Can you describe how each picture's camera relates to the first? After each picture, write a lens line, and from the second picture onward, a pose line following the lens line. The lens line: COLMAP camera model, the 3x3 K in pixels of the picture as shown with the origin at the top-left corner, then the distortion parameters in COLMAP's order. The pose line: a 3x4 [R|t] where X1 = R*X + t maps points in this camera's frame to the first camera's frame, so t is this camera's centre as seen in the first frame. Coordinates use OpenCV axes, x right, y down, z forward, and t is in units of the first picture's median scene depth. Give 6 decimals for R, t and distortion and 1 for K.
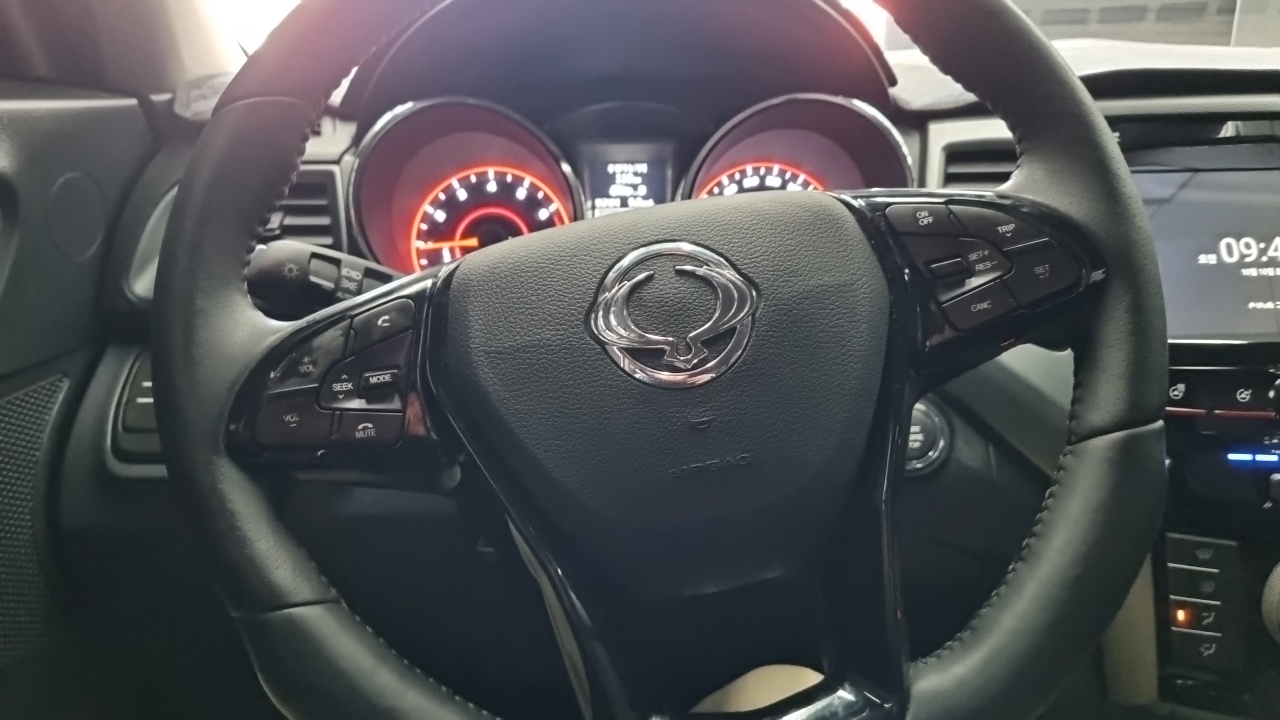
lens RADIAL K [[976.5, 0, 613.4], [0, 976.5, 358.0], [0, 0, 1]] dist [-0.000691, 0.002991]
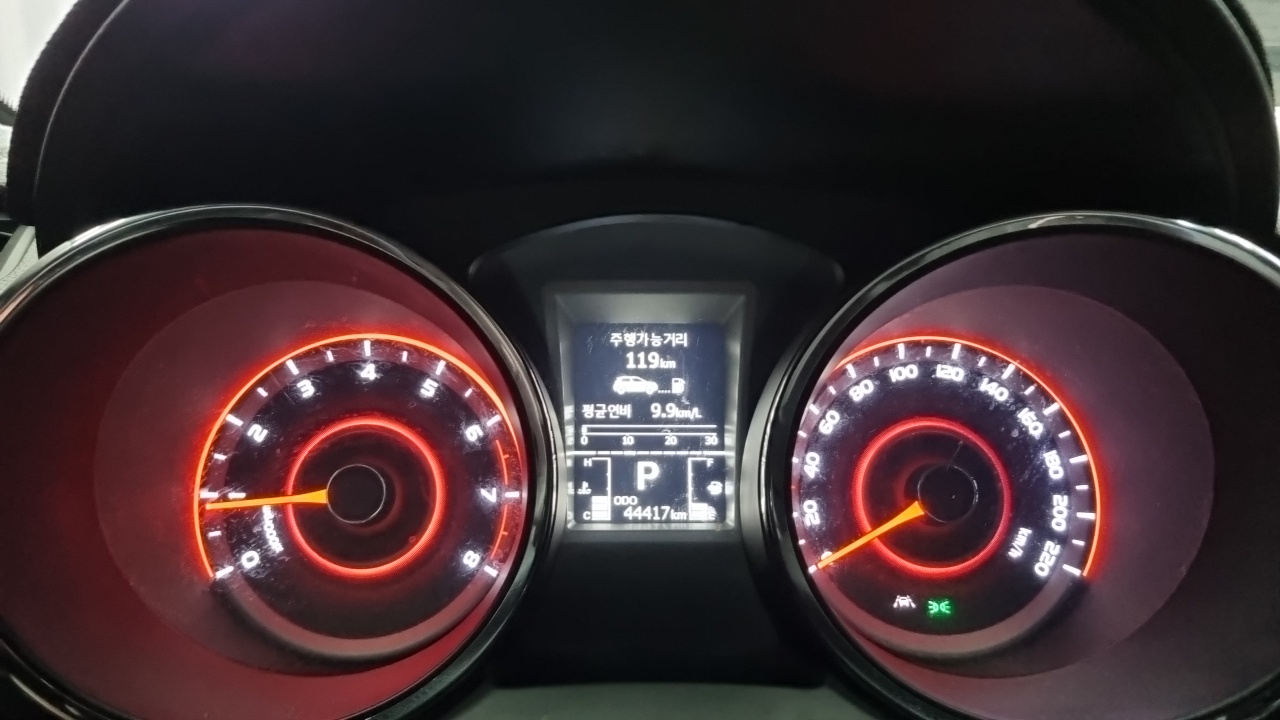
lens RADIAL K [[976.5, 0, 615.0], [0, 976.5, 370.3], [0, 0, 1]] dist [-0.000691, 0.002991]
pose [[0.999603, 0.022807, -0.016523, 0.006054], [-0.023304, 0.999263, -0.030517, -0.180407], [0.015815, 0.030890, 0.999398, 0.566802]]
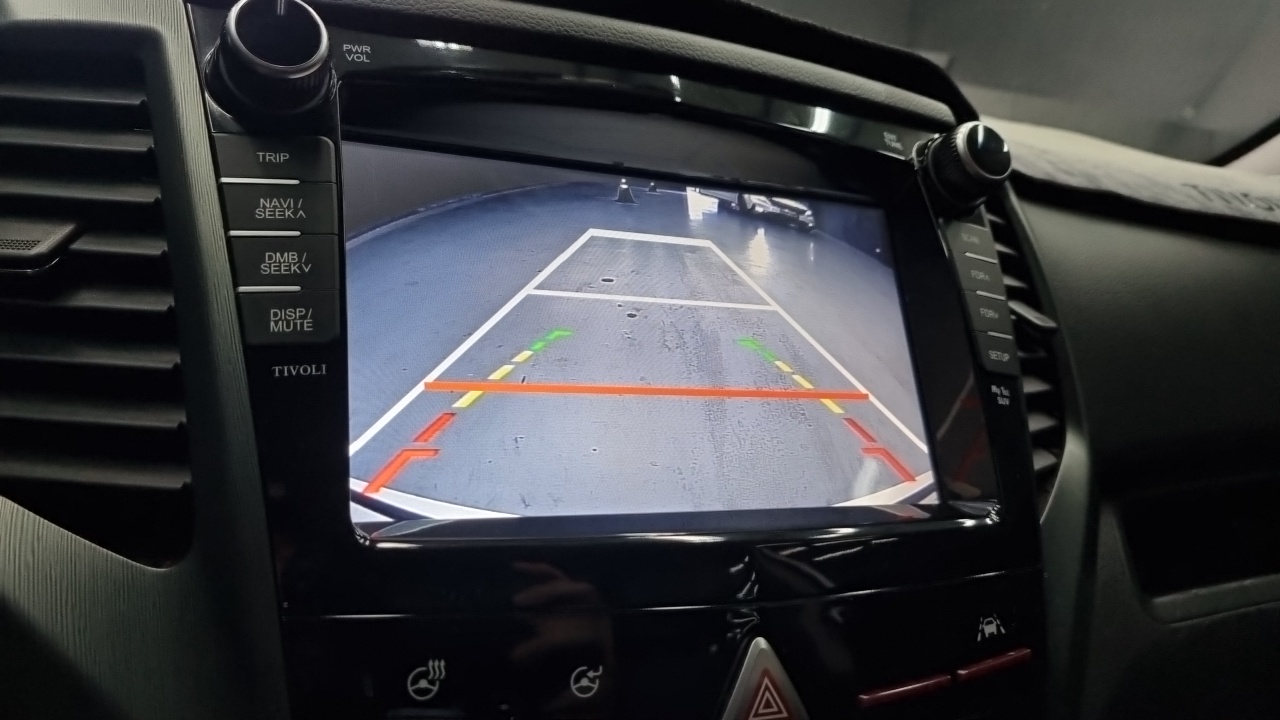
lens RADIAL K [[976.5, 0, 626.4], [0, 976.5, 359.5], [0, 0, 1]] dist [-0.000691, 0.002991]
pose [[0.916531, 0.058027, 0.395731, 0.414700], [-0.014963, 0.993702, -0.111052, -0.041137], [-0.399683, 0.095861, 0.911627, 0.515770]]
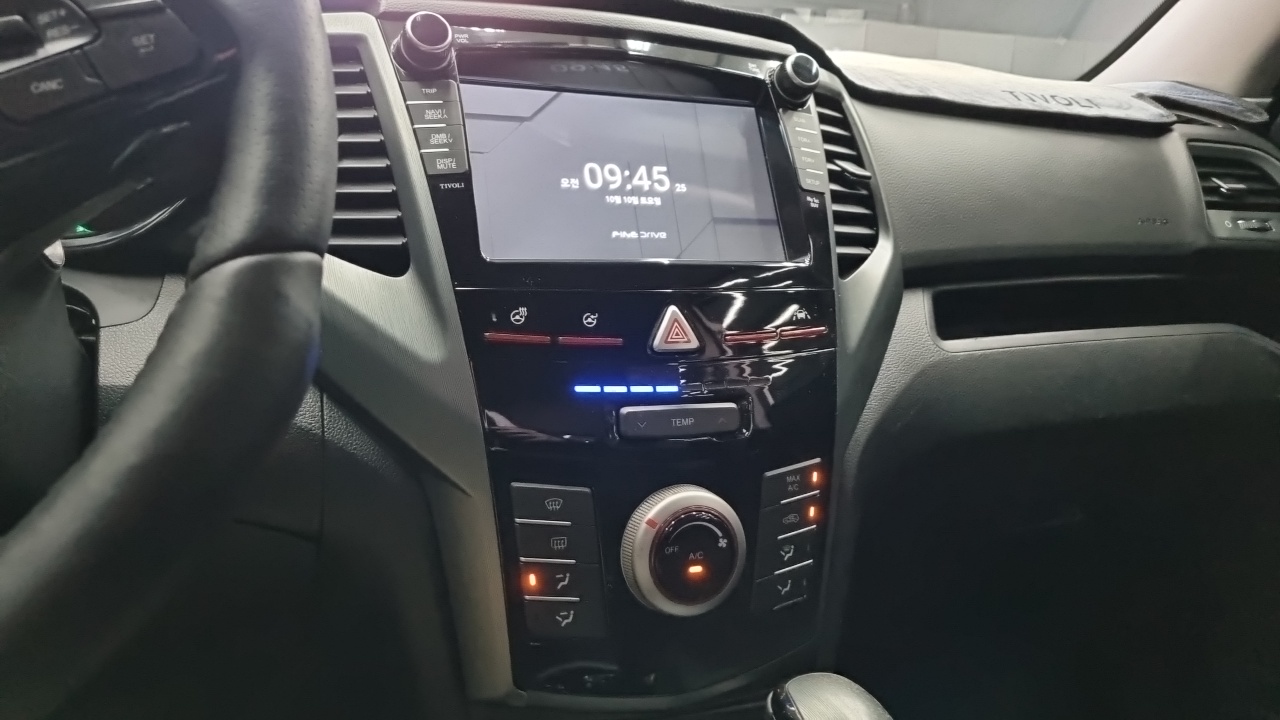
lens RADIAL K [[976.5, 0, 635.4], [0, 976.5, 359.0], [0, 0, 1]] dist [-0.000691, 0.002991]
pose [[0.928105, -0.007951, 0.372233, 0.297508], [0.040154, 0.996078, -0.078840, 0.121355], [-0.370146, 0.088119, 0.924785, 0.143963]]
